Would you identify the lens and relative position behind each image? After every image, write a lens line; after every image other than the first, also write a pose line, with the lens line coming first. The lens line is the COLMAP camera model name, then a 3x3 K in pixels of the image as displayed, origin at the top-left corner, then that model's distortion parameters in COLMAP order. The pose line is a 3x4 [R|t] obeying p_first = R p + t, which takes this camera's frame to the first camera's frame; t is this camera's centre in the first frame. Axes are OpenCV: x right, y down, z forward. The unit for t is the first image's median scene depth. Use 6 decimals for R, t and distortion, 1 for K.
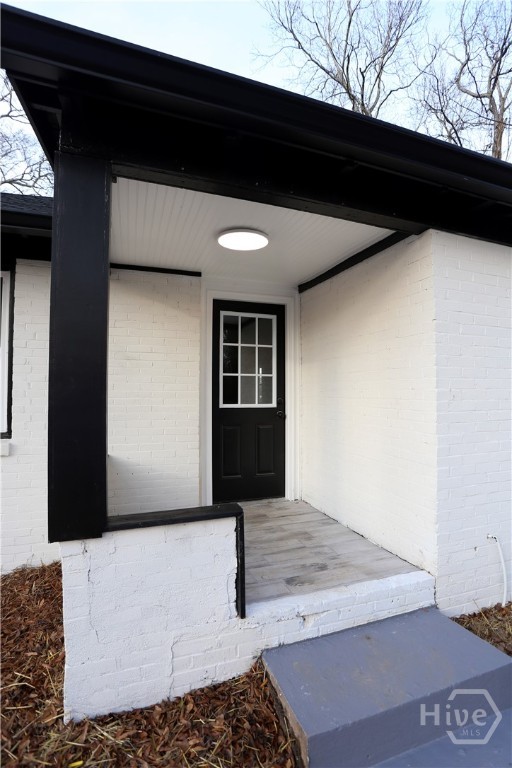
lens RADIAL K [[385.6, 0, 272.3], [0, 385.6, 387.0], [0, 0, 1]] dist [-0.032987, 0.008875]
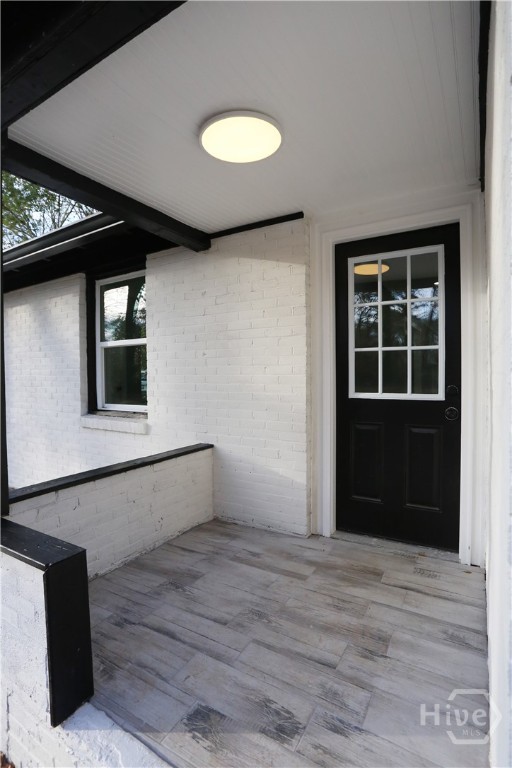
lens RADIAL K [[385.6, 0, 254.3], [0, 385.6, 382.9], [0, 0, 1]] dist [-0.032987, 0.008875]
pose [[0.617905, 0.013151, -0.786143, 0.322815], [0.021334, 0.999212, 0.033483, -0.000322], [0.785964, -0.037461, 0.617137, 0.451031]]
